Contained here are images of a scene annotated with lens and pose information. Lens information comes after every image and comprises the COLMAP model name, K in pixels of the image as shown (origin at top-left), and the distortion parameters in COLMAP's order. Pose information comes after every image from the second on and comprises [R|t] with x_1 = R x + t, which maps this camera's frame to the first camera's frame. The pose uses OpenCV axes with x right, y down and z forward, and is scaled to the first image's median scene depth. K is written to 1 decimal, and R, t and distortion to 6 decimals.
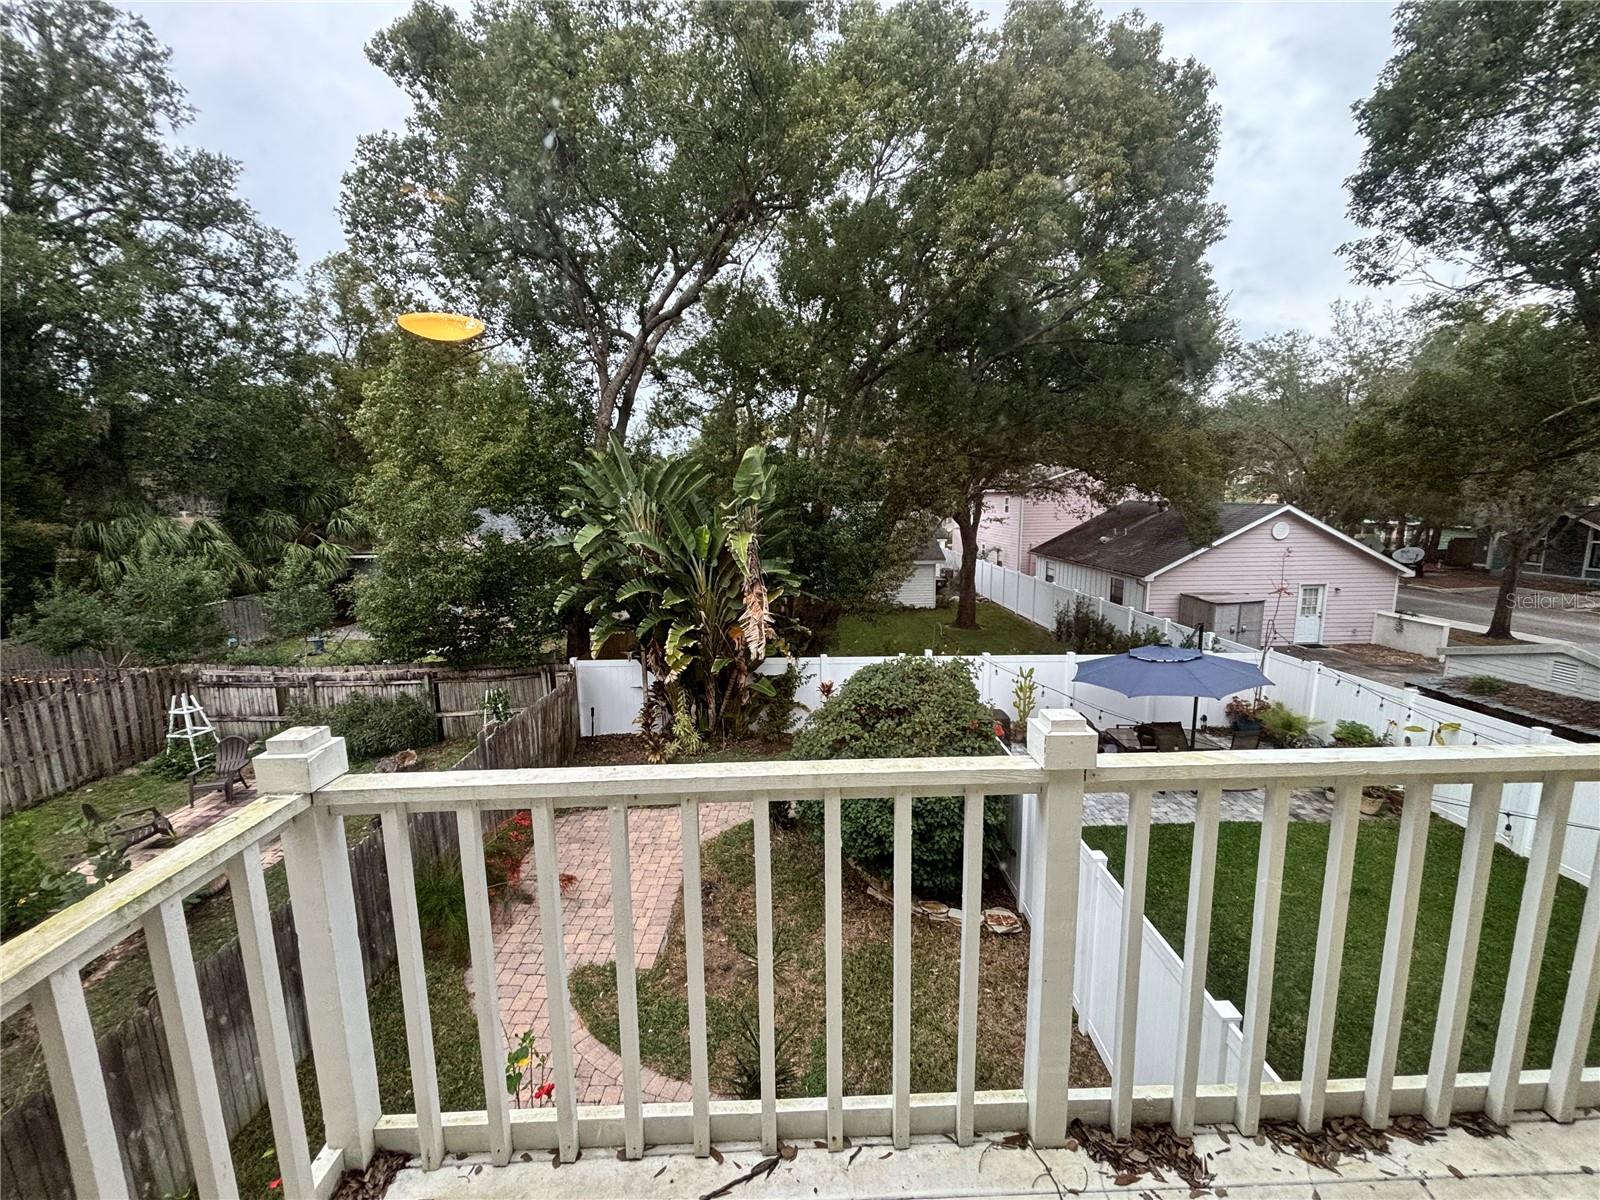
lens RADIAL K [[641.7, 0, 795.8], [0, 641.7, 596.4], [0, 0, 1]] dist [0.005498, -0.001814]
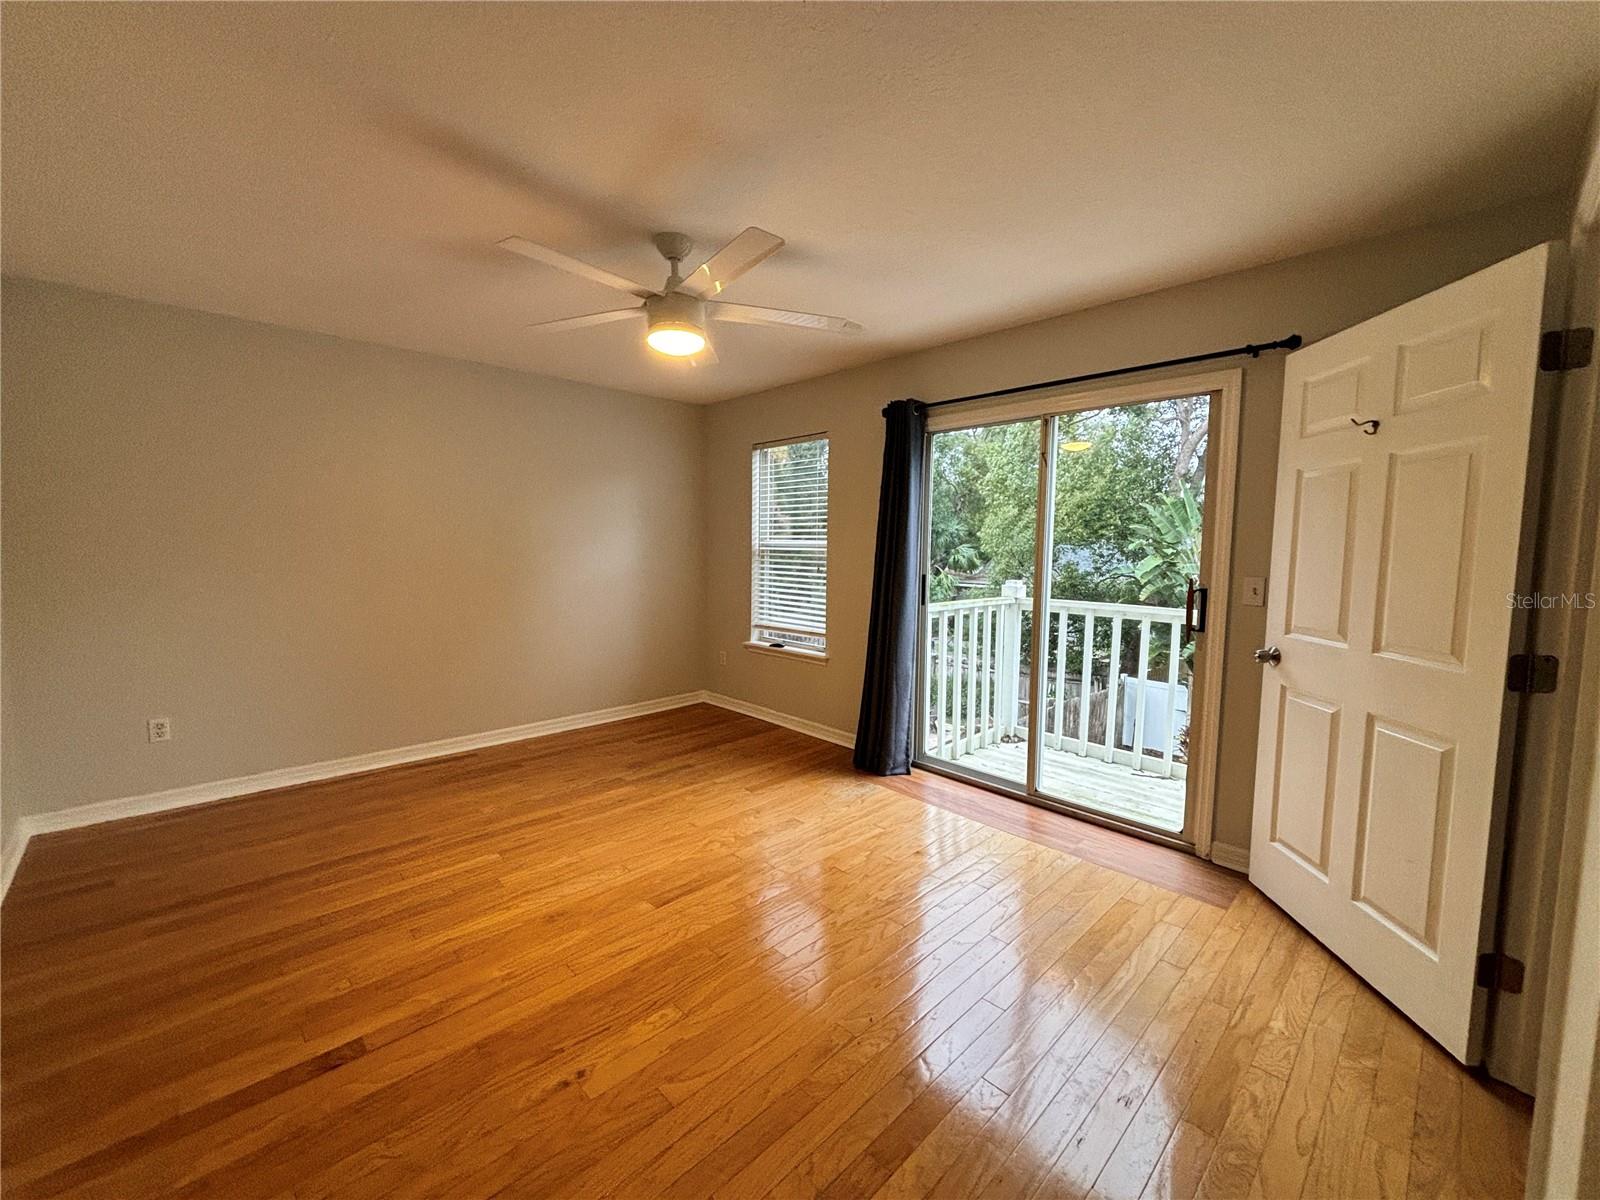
lens RADIAL K [[641.7, 0, 795.6], [0, 641.7, 597.1], [0, 0, 1]] dist [0.005498, -0.001814]
pose [[0.665830, 0.084466, -0.741307, 0.129378], [-0.140359, 0.990012, -0.013265, 0.070986], [0.732782, 0.112881, 0.671035, -0.277046]]
